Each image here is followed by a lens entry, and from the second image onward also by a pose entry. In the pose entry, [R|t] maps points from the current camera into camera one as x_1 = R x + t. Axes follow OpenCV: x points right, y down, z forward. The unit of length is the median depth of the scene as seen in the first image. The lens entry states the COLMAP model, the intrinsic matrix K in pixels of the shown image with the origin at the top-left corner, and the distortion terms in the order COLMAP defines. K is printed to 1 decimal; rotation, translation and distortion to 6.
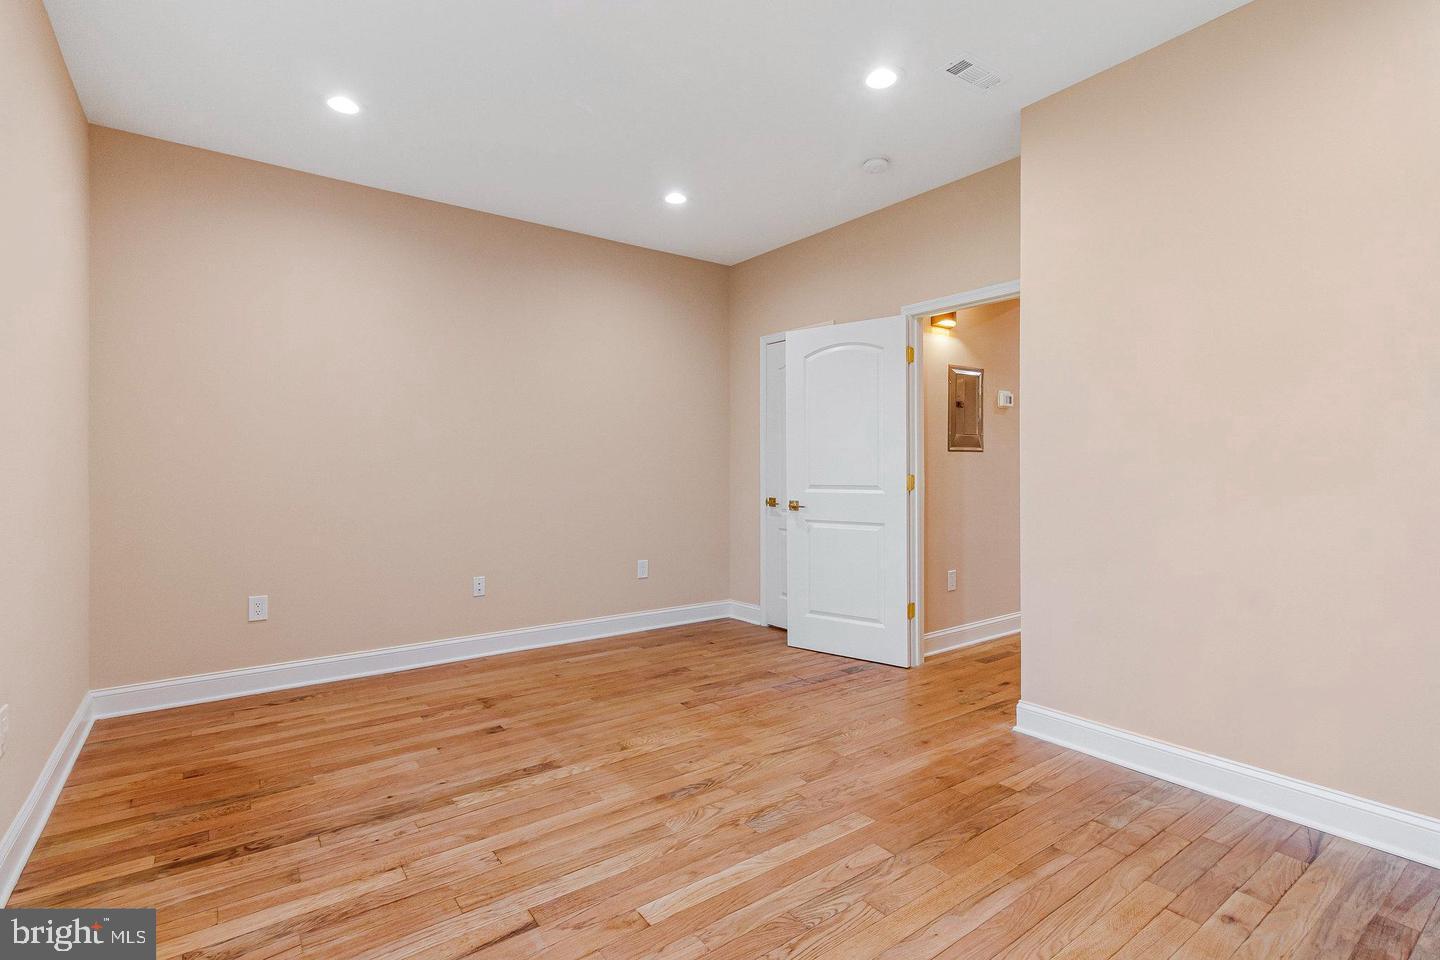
lens RADIAL K [[672.0, 0, 715.9], [0, 672.0, 475.3], [0, 0, 1]] dist [0.000535, -0.000144]
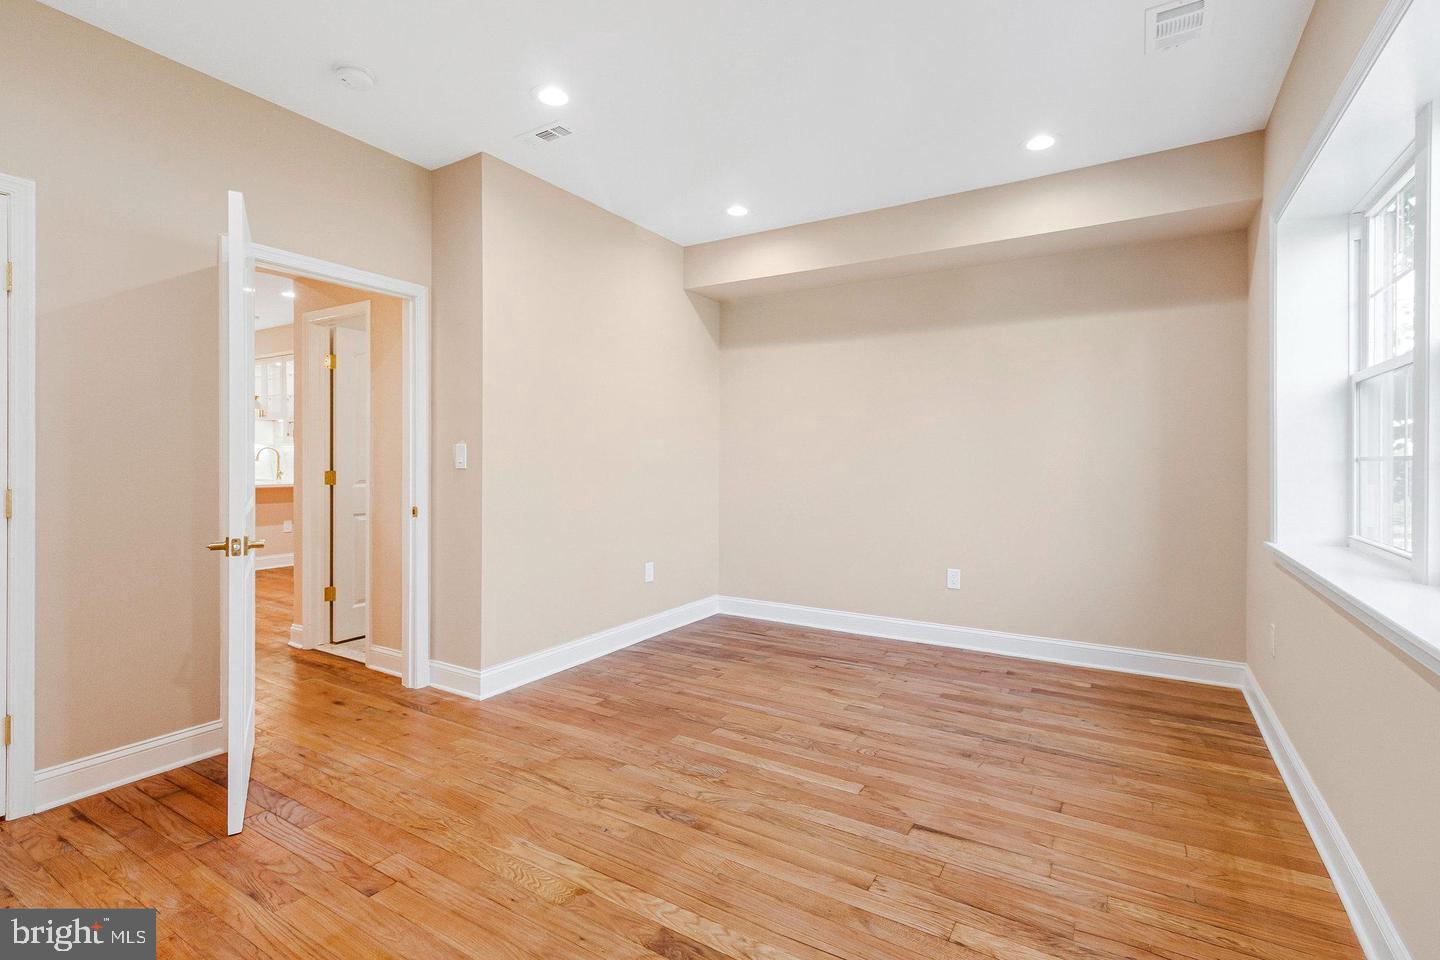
lens RADIAL K [[672.0, 0, 729.9], [0, 672.0, 476.6], [0, 0, 1]] dist [0.000535, -0.000144]
pose [[-0.386510, -0.019811, 0.922073, -0.983556], [0.008391, 0.999652, 0.024995, -0.028776], [-0.922247, 0.017398, -0.386209, 1.362785]]
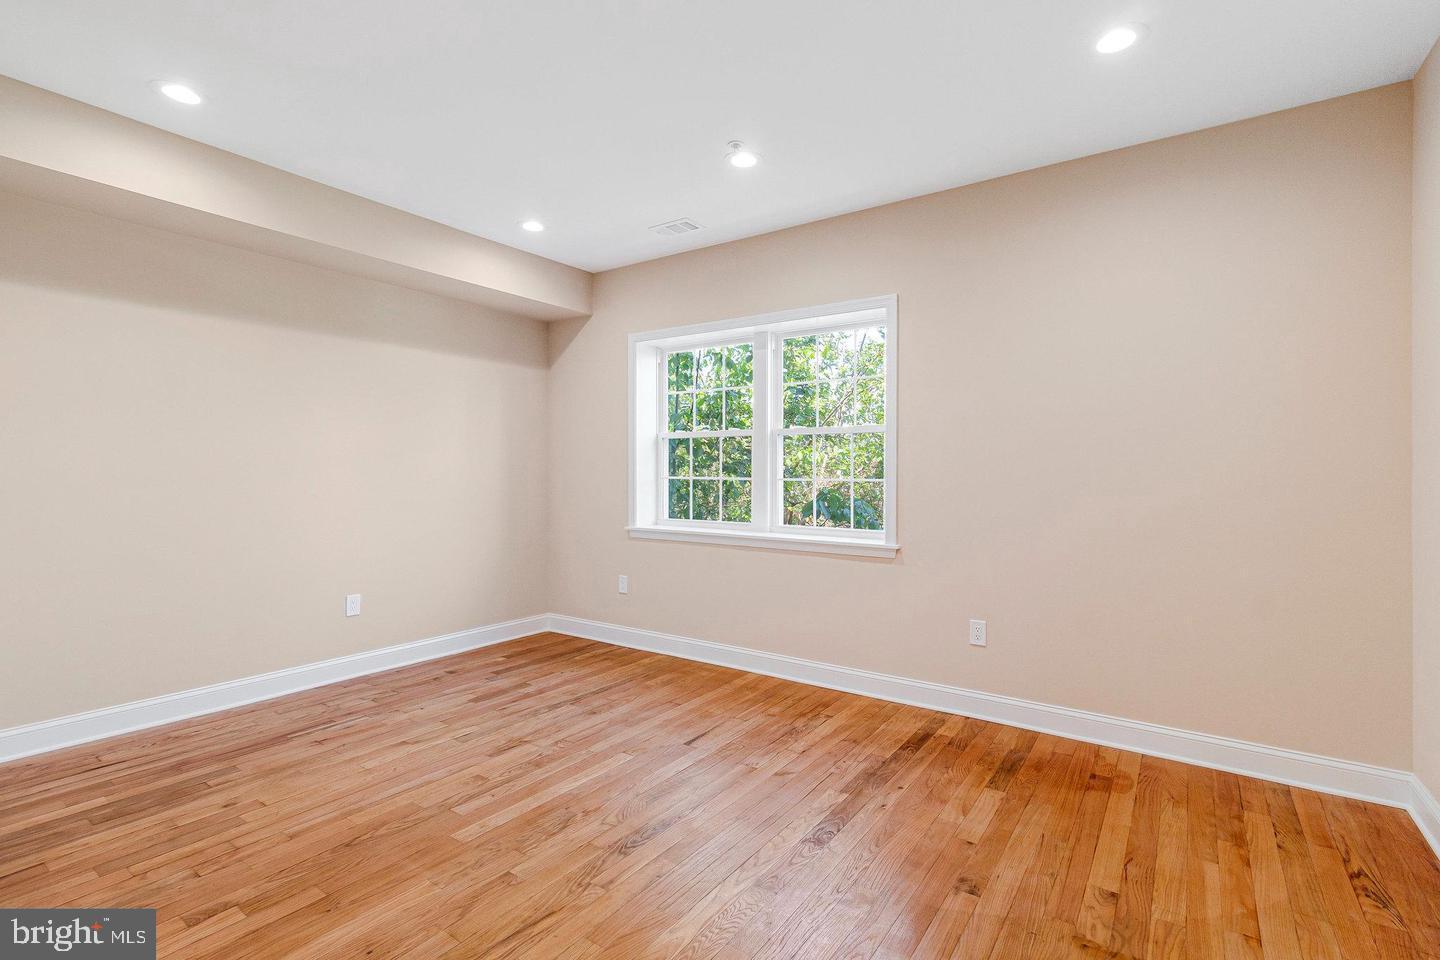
lens RADIAL K [[672.0, 0, 728.6], [0, 672.0, 469.9], [0, 0, 1]] dist [0.000535, -0.000144]
pose [[-0.941387, -0.003668, -0.337309, 0.177700], [-0.007425, 0.999924, 0.009850, -0.067557], [0.337248, 0.011778, -0.941342, 2.053741]]
